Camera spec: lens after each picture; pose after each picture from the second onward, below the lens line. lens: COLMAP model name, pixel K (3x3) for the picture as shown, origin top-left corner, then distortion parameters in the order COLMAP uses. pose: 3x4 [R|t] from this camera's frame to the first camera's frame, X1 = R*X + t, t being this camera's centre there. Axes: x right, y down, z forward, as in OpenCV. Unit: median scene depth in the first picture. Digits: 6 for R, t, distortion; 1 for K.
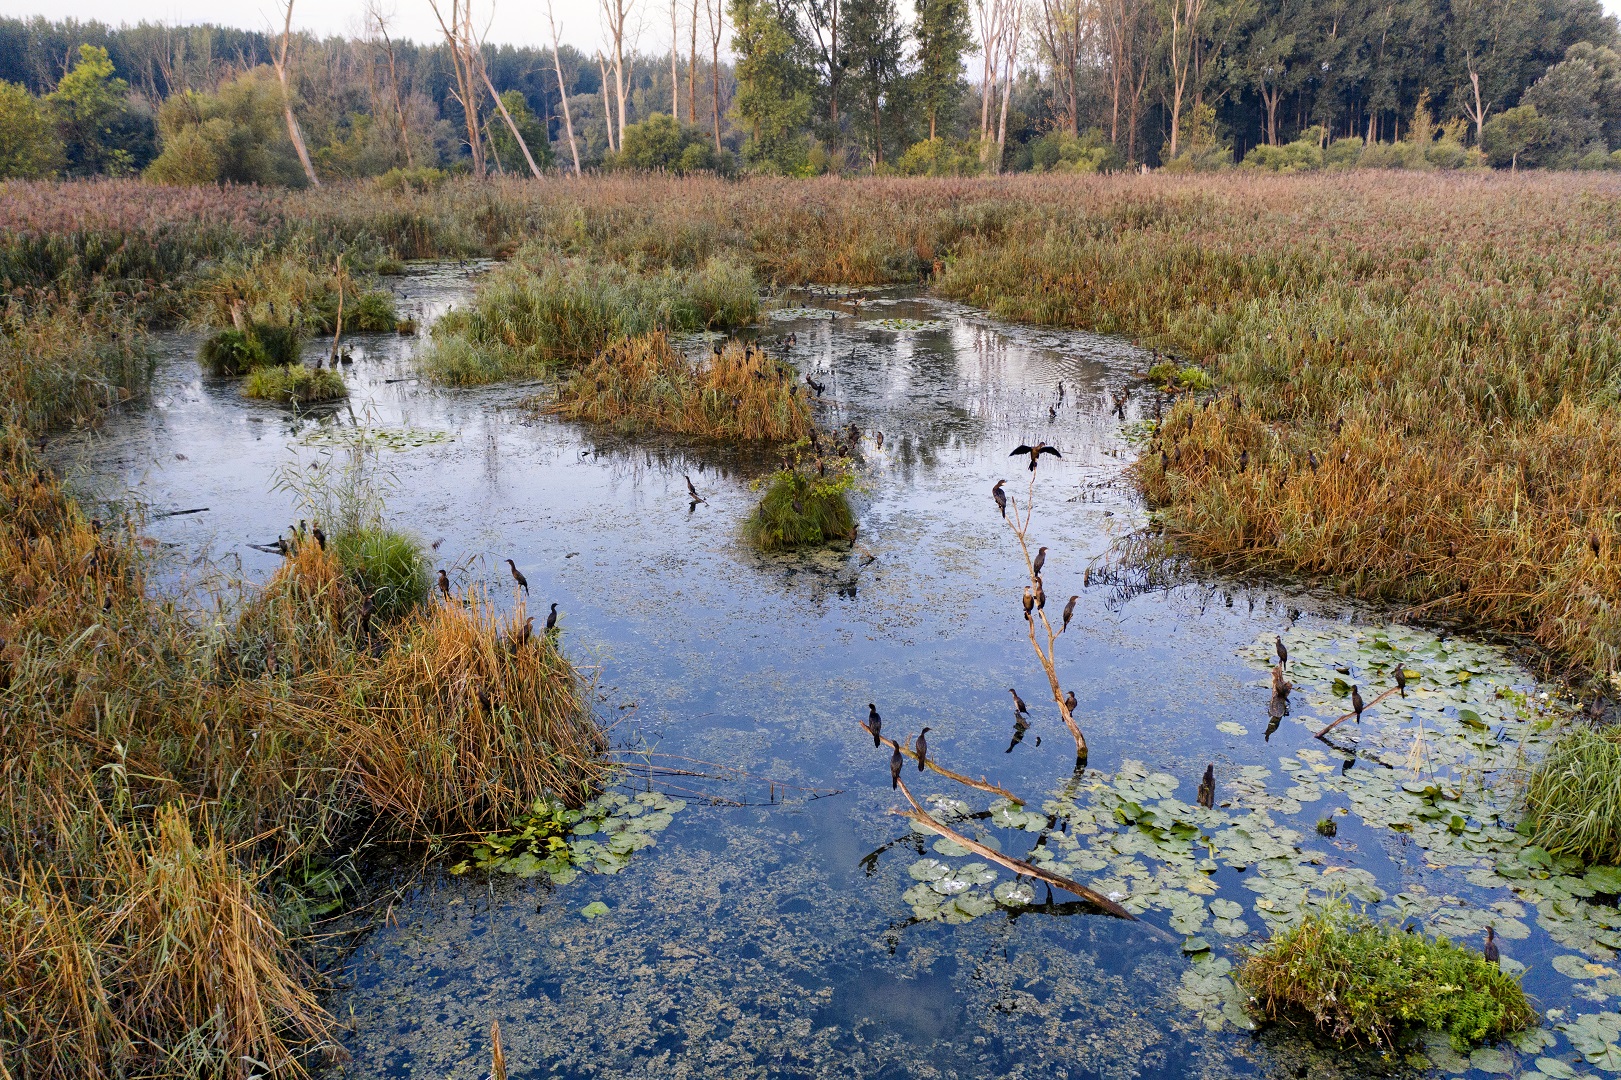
lens RADIAL K [[1277.3, 0, 810.8], [0, 1277.3, 551.3], [0, 0, 1]] dist [-0.016854, 0.008388]
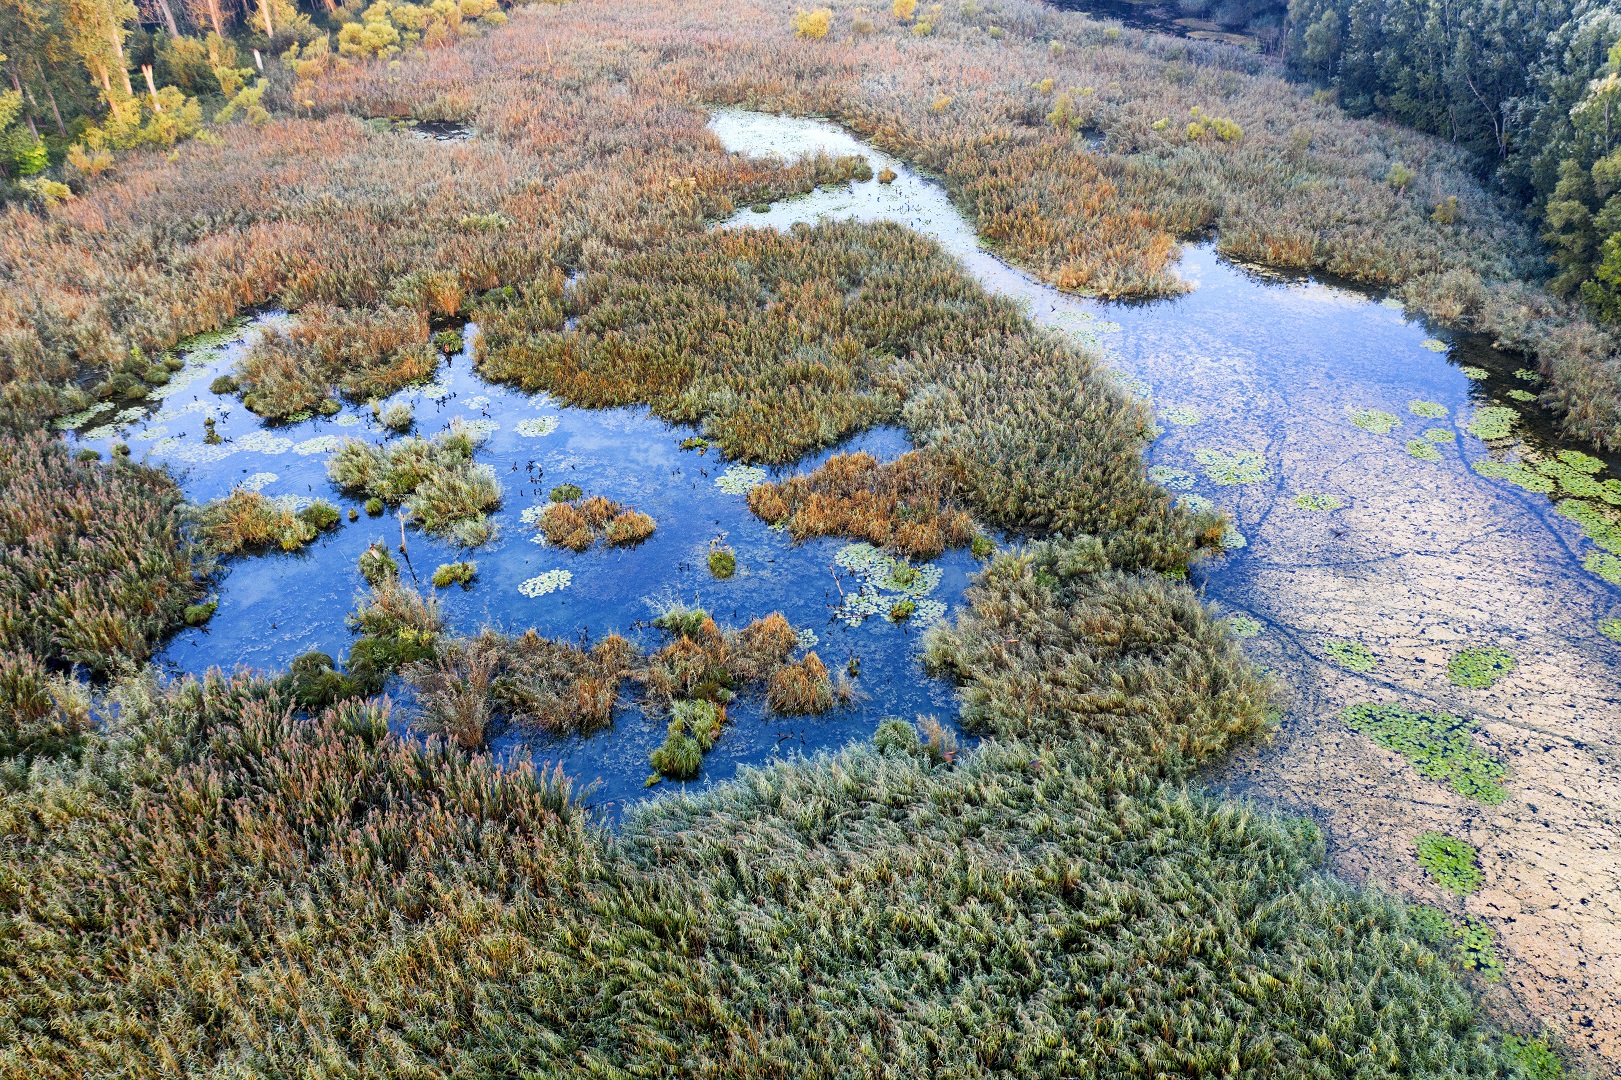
lens RADIAL K [[1277.3, 0, 811.4], [0, 1277.3, 540.6], [0, 0, 1]] dist [-0.016854, 0.008388]
pose [[0.694147, -0.397306, 0.600257, -3.911328], [0.227243, 0.912190, 0.340984, -2.491806], [-0.683023, -0.100288, 0.723479, -3.770688]]
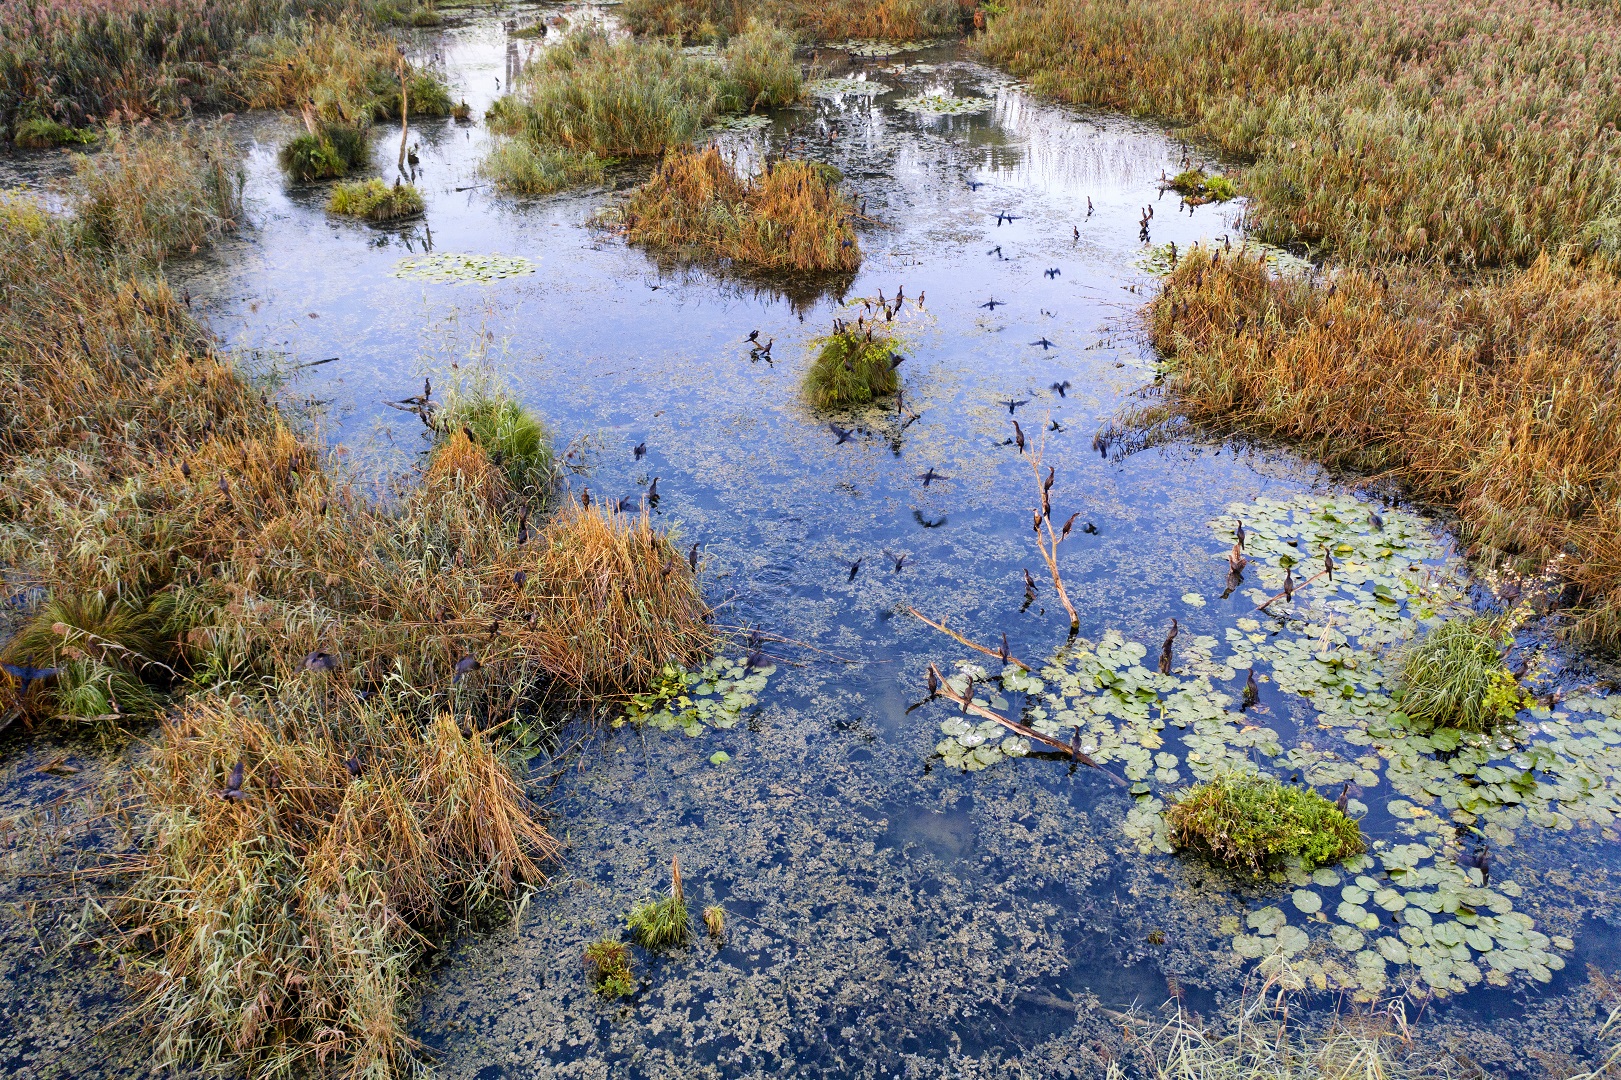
lens RADIAL K [[1277.3, 0, 809.7], [0, 1277.3, 547.5], [0, 0, 1]] dist [-0.016854, 0.008388]
pose [[0.999702, 0.003774, -0.024127, -0.030396], [0.001734, 0.974518, 0.224301, -0.229639], [0.024359, -0.224276, 0.974221, -0.286087]]
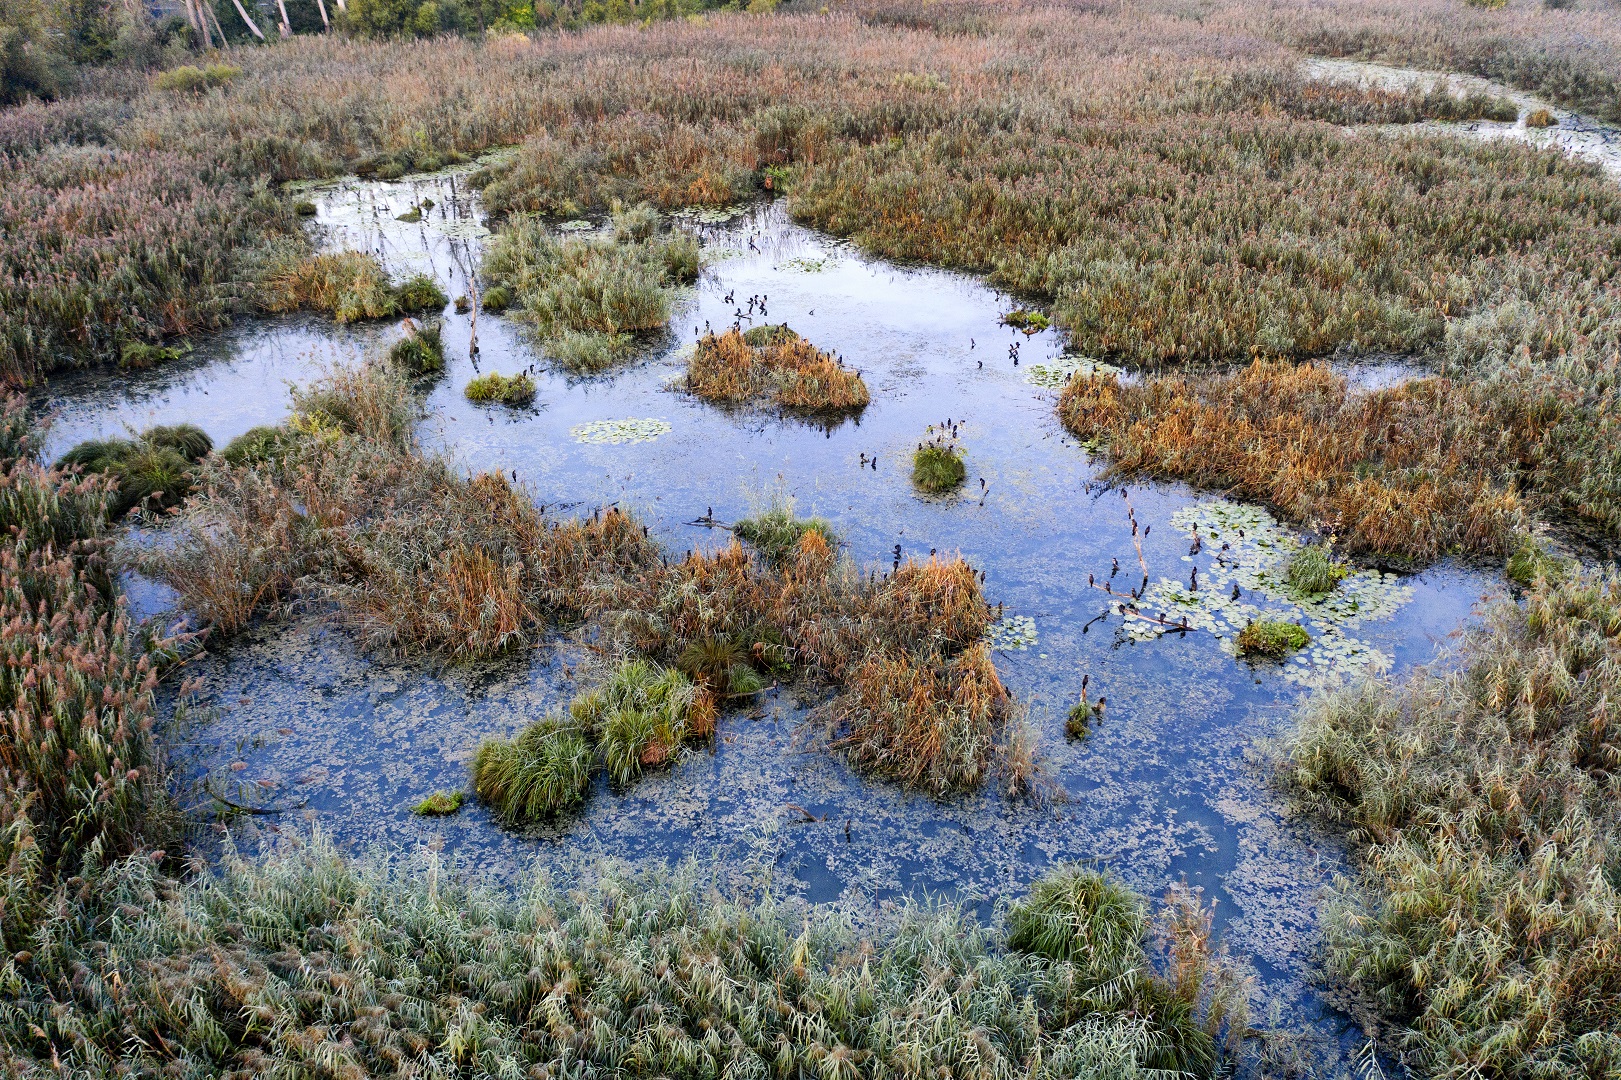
lens RADIAL K [[1277.3, 0, 815.0], [0, 1277.3, 534.2], [0, 0, 1]] dist [-0.016854, 0.008388]
pose [[0.954460, -0.138892, 0.264035, -1.280110], [0.091976, 0.978903, 0.182455, -0.542776], [-0.283806, -0.149861, 0.947099, -1.507687]]
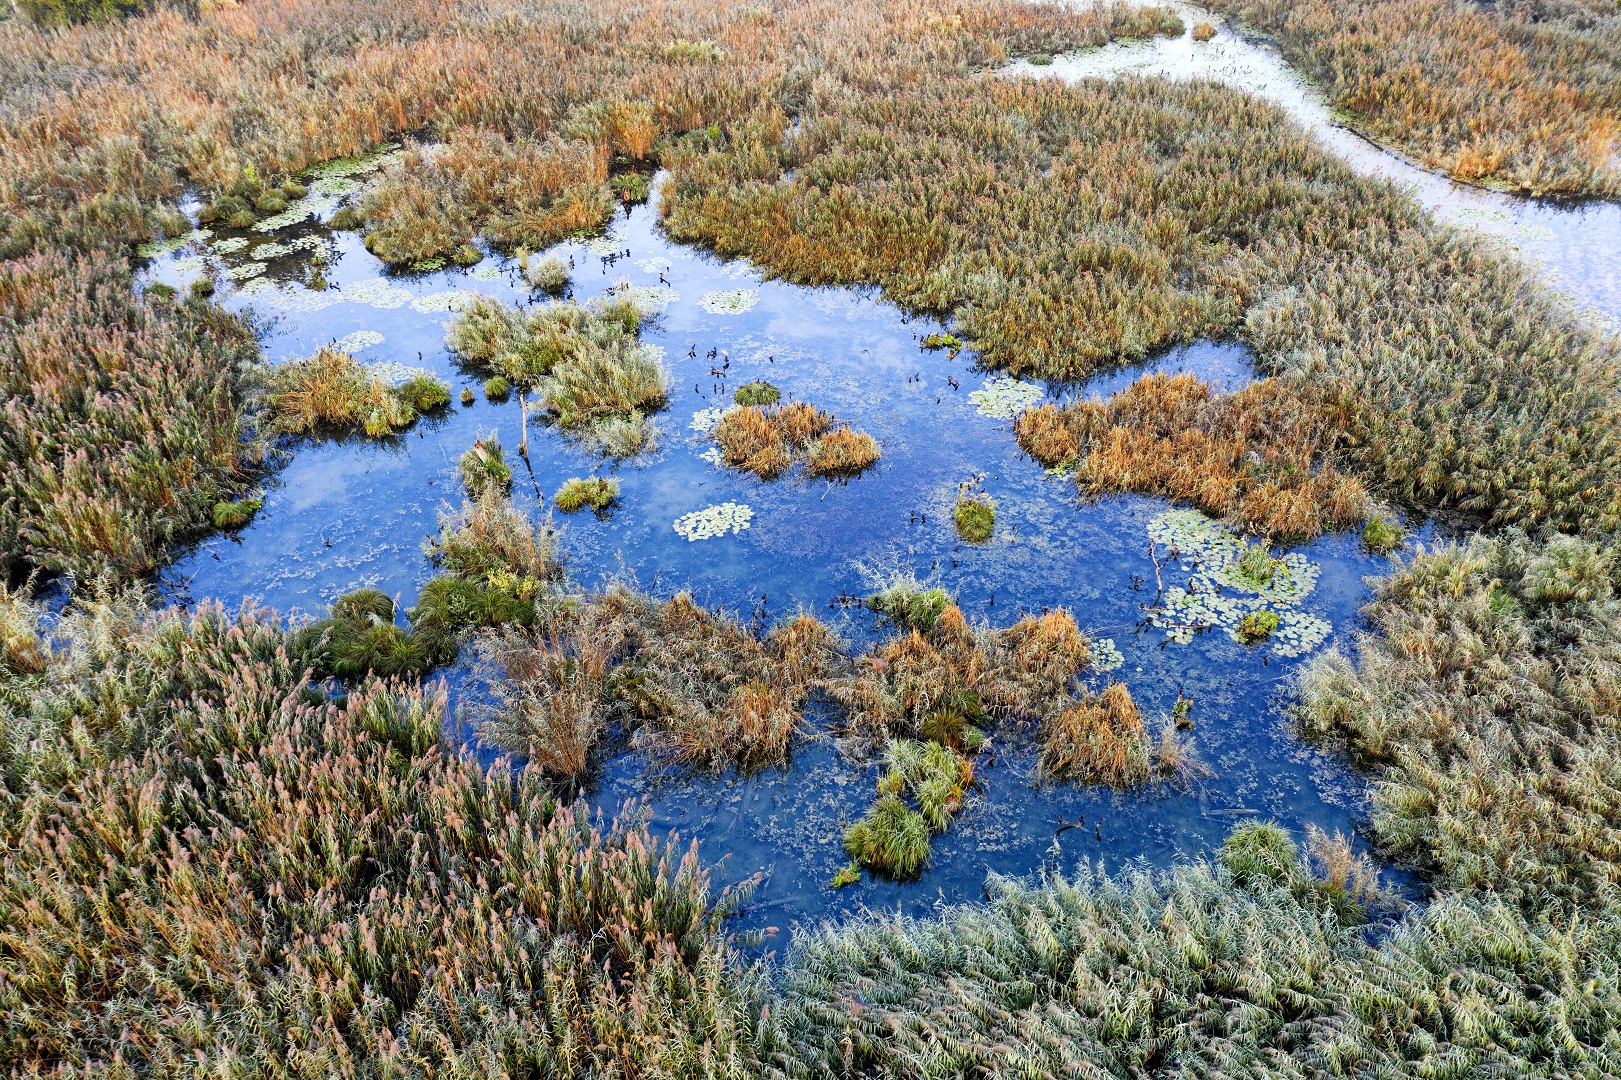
lens RADIAL K [[1277.3, 0, 816.3], [0, 1277.3, 542.4], [0, 0, 1]] dist [-0.016854, 0.008388]
pose [[0.810929, -0.350008, 0.468923, -2.758226], [0.183805, 0.913183, 0.363747, -1.810387], [-0.555527, -0.208783, 0.804860, -1.786900]]
